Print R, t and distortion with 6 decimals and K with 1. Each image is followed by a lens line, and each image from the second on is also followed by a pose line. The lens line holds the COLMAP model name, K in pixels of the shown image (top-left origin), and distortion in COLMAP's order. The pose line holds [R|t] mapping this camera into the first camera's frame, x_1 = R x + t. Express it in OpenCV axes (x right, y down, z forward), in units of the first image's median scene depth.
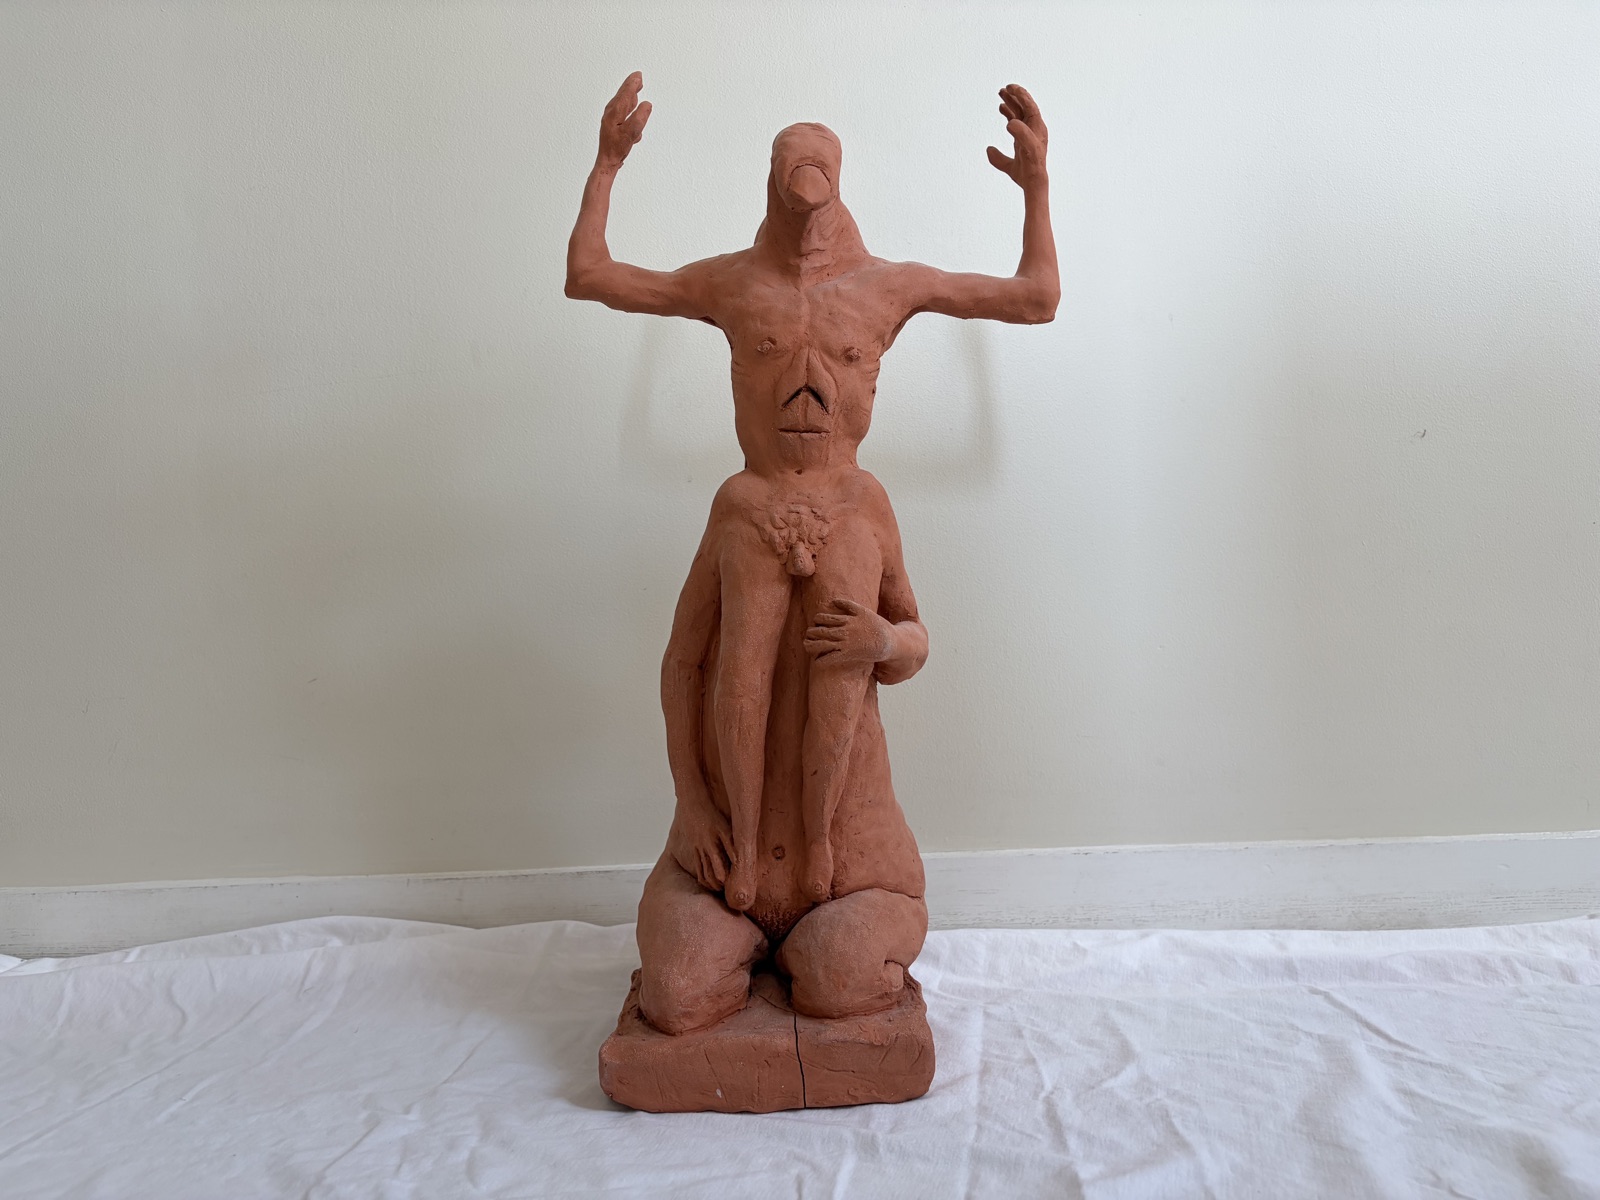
lens RADIAL K [[1220.0, 0, 797.6], [0, 1220.0, 594.1], [0, 0, 1]] dist [-0.007614, -0.013312]
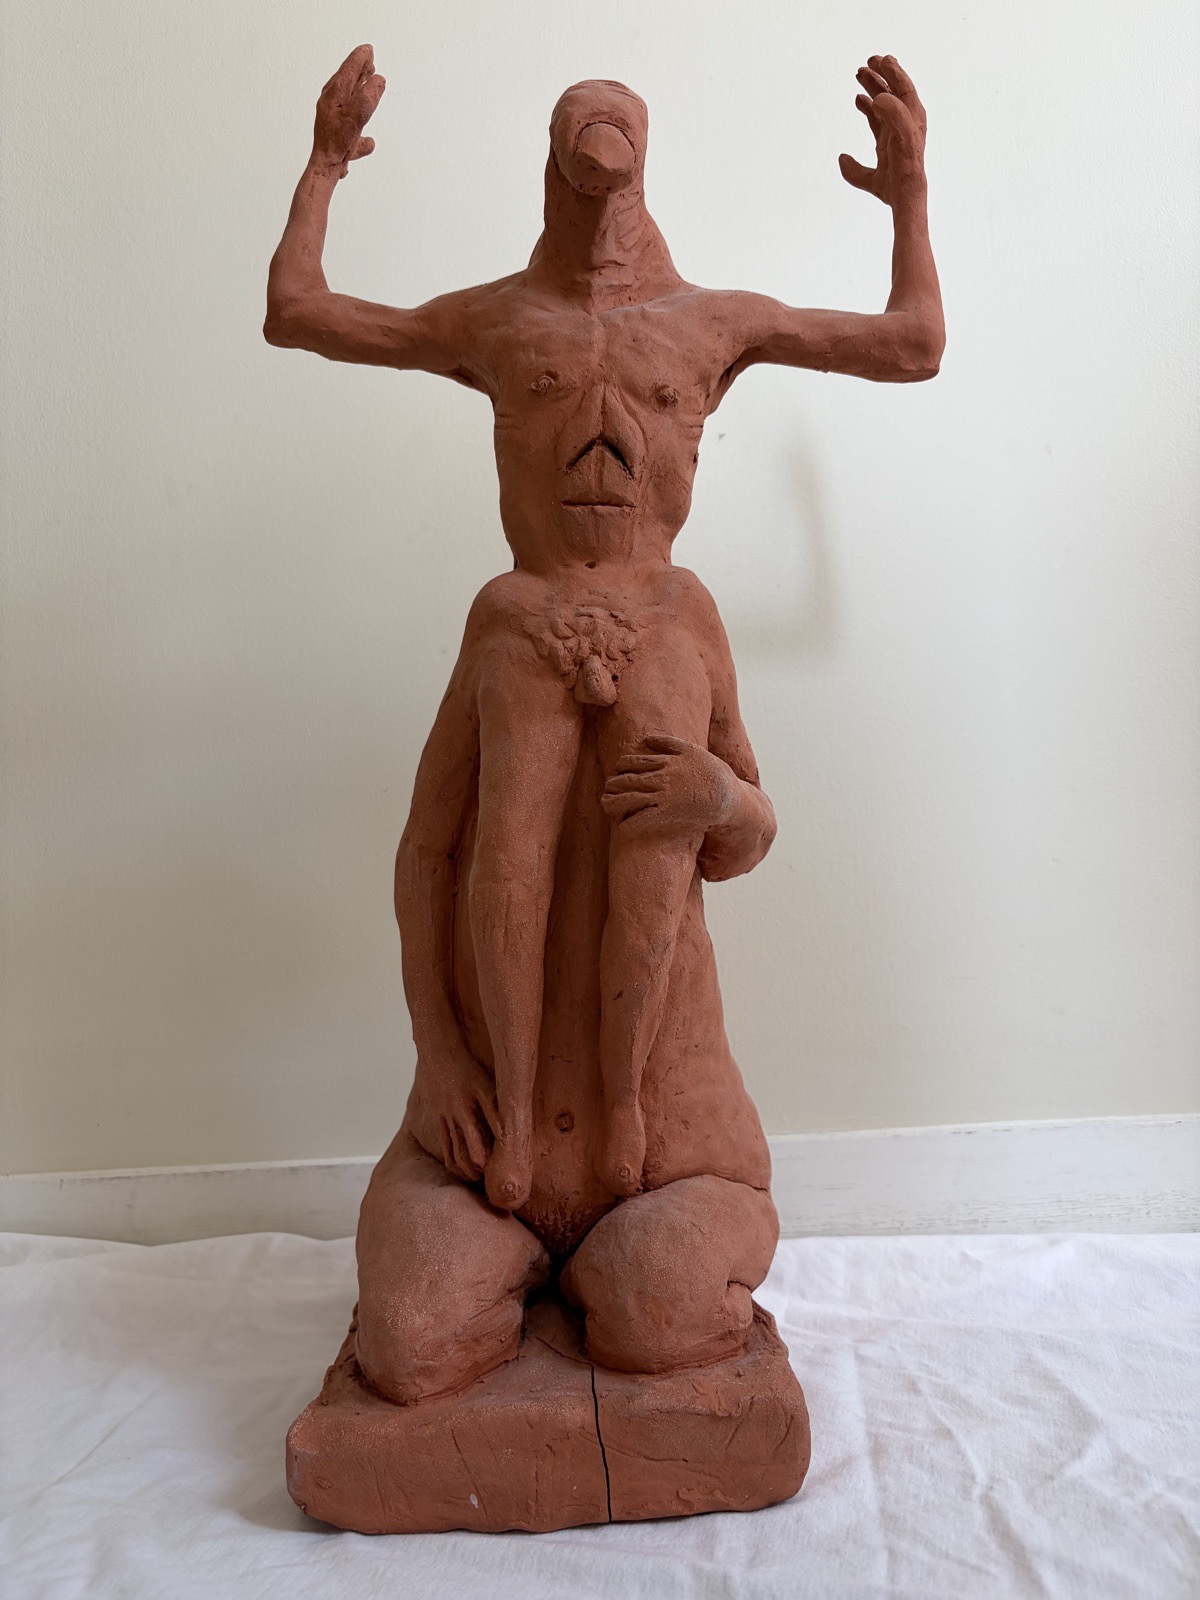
lens RADIAL K [[1220.0, 0, 602.9], [0, 1220.0, 806.5], [0, 0, 1]] dist [-0.007614, -0.013312]
pose [[0.999645, -0.005446, 0.026068, -0.010918], [0.007575, 0.996582, -0.082262, 0.093437], [-0.025531, 0.082430, 0.996270, 0.309022]]
